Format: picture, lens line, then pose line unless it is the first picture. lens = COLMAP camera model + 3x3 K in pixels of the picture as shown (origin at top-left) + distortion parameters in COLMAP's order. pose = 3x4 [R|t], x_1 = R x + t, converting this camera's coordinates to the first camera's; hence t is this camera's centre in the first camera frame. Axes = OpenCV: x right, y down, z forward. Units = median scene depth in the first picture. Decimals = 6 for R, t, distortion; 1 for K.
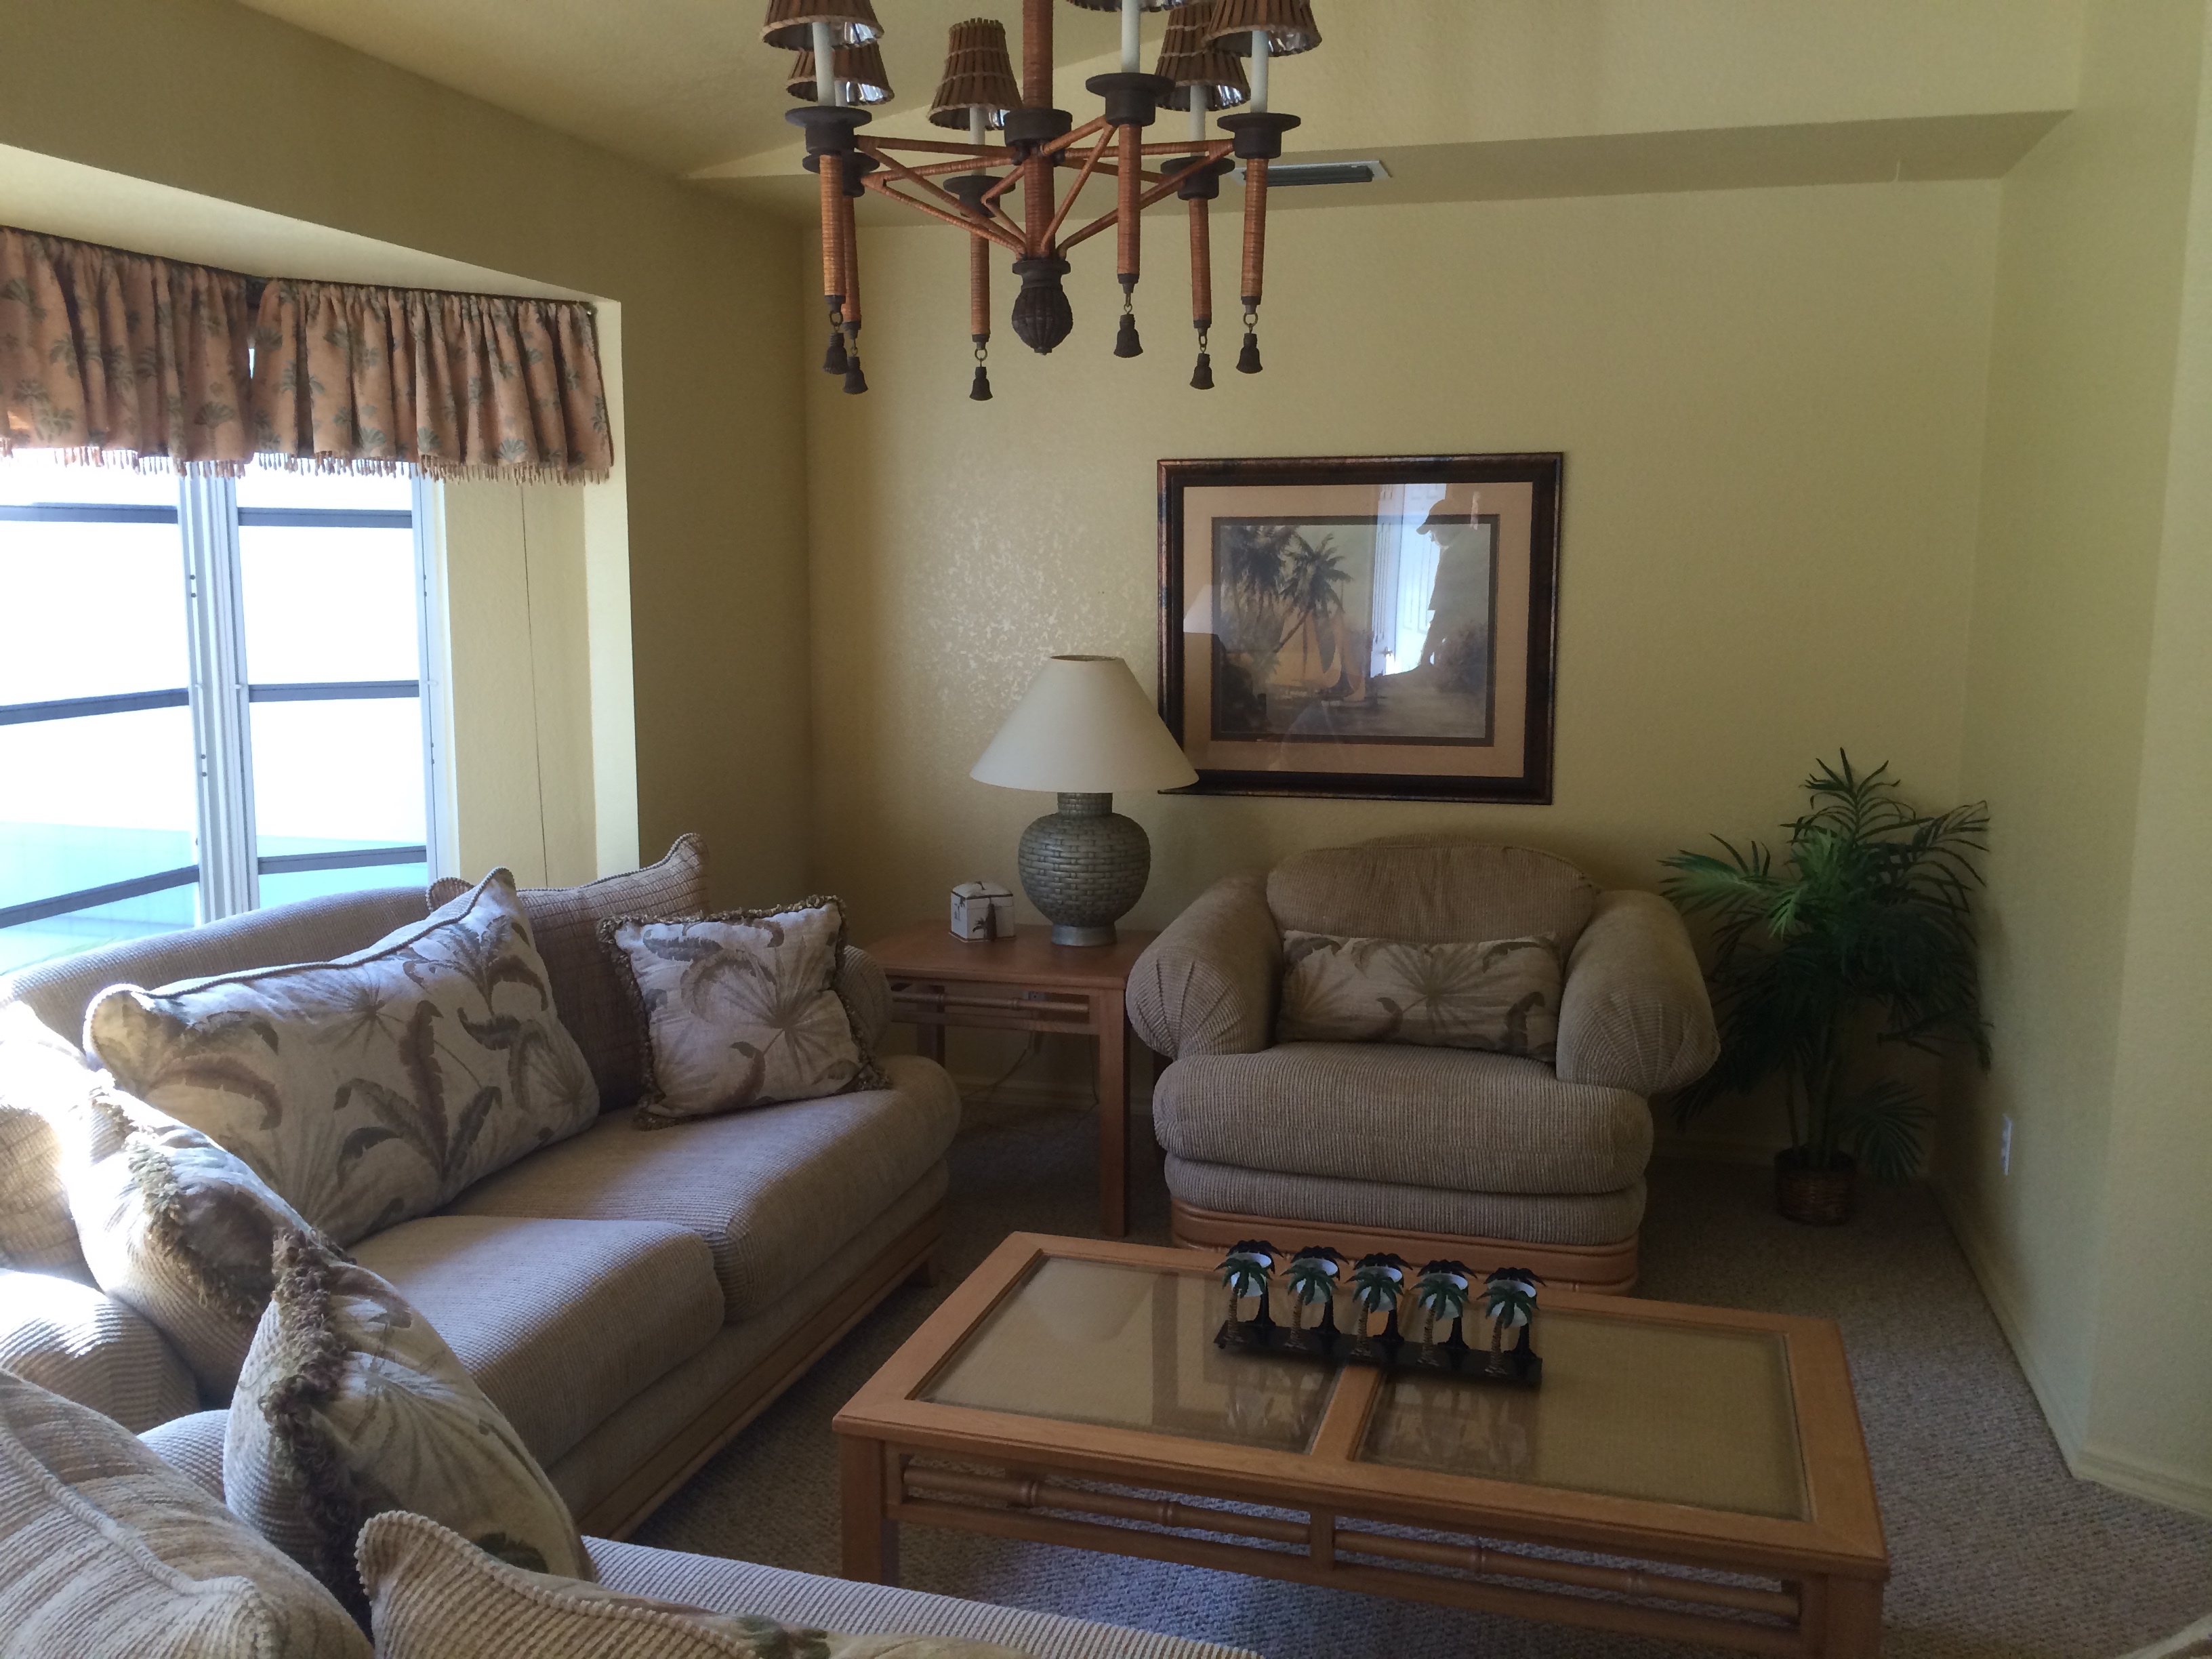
lens RADIAL K [[1888.0, 0, 1102.8], [0, 1888.0, 826.8], [0, 0, 1]] dist [0.046065, -0.042401]
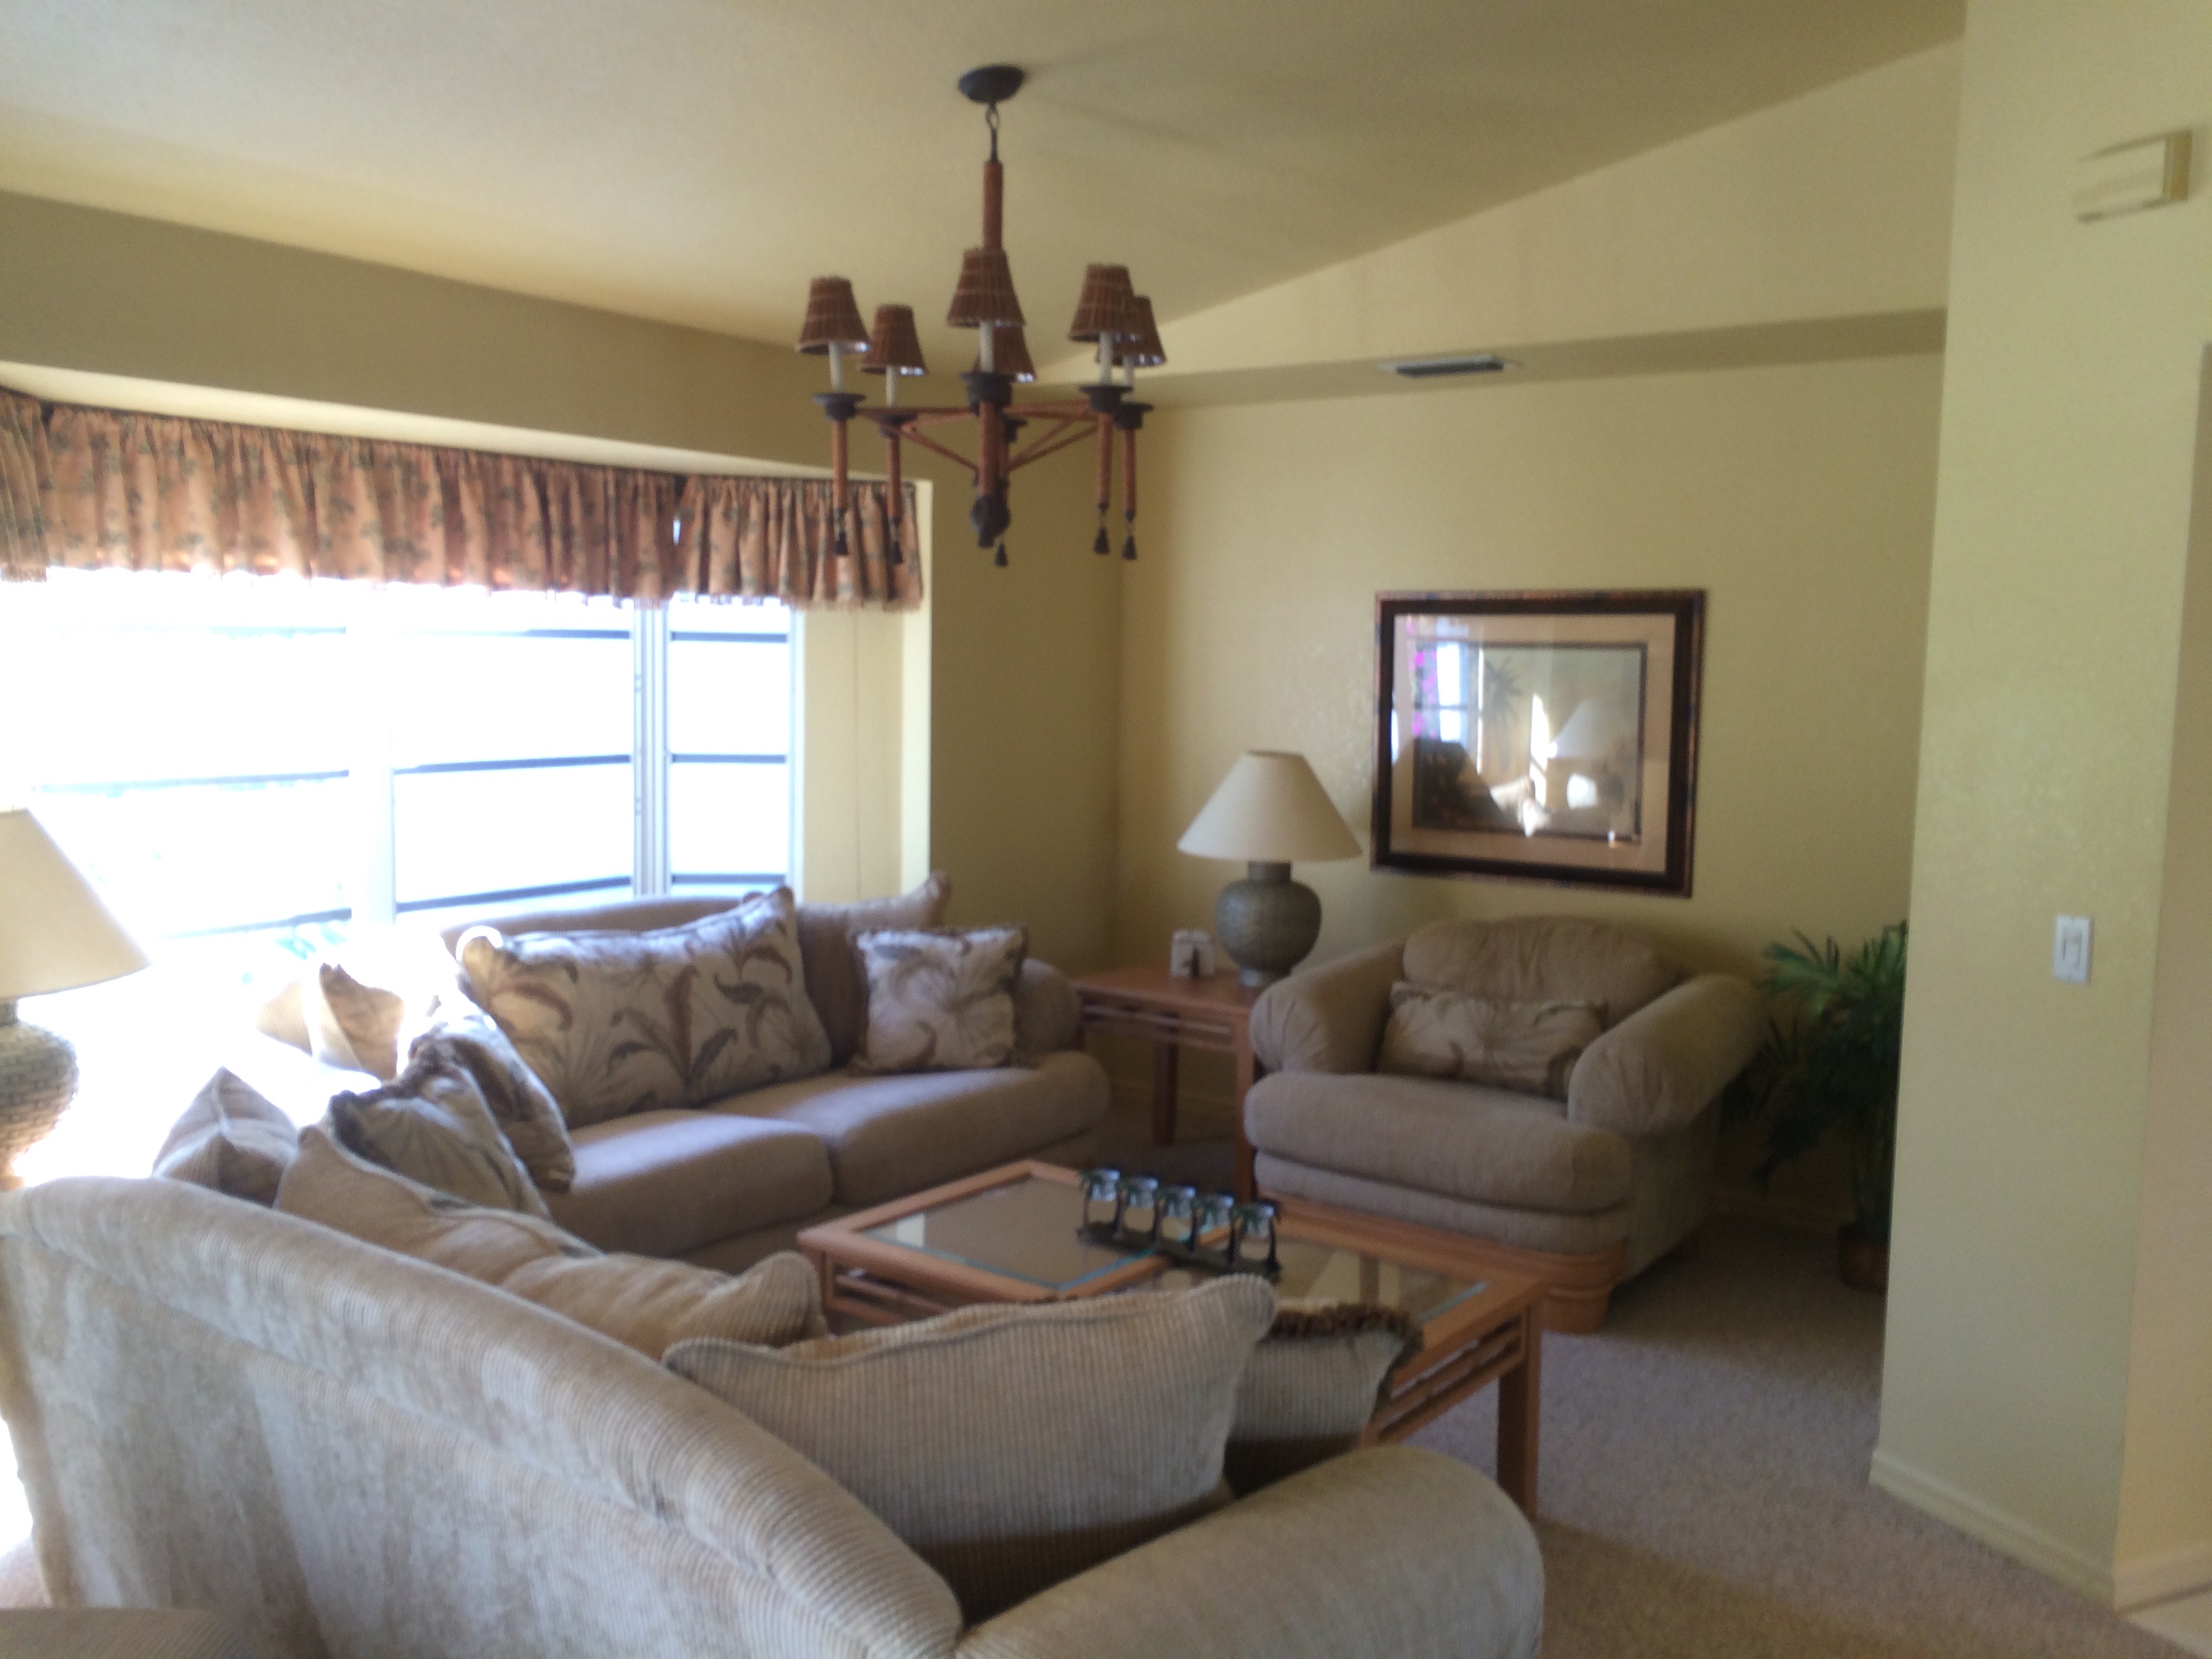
lens RADIAL K [[1888.0, 0, 1113.6], [0, 1888.0, 833.4], [0, 0, 1]] dist [0.046065, -0.042401]
pose [[0.932336, 0.048790, -0.358286, 0.400429], [-0.066943, 0.997016, -0.038430, 0.020301], [0.355342, 0.059814, 0.932821, -0.223914]]
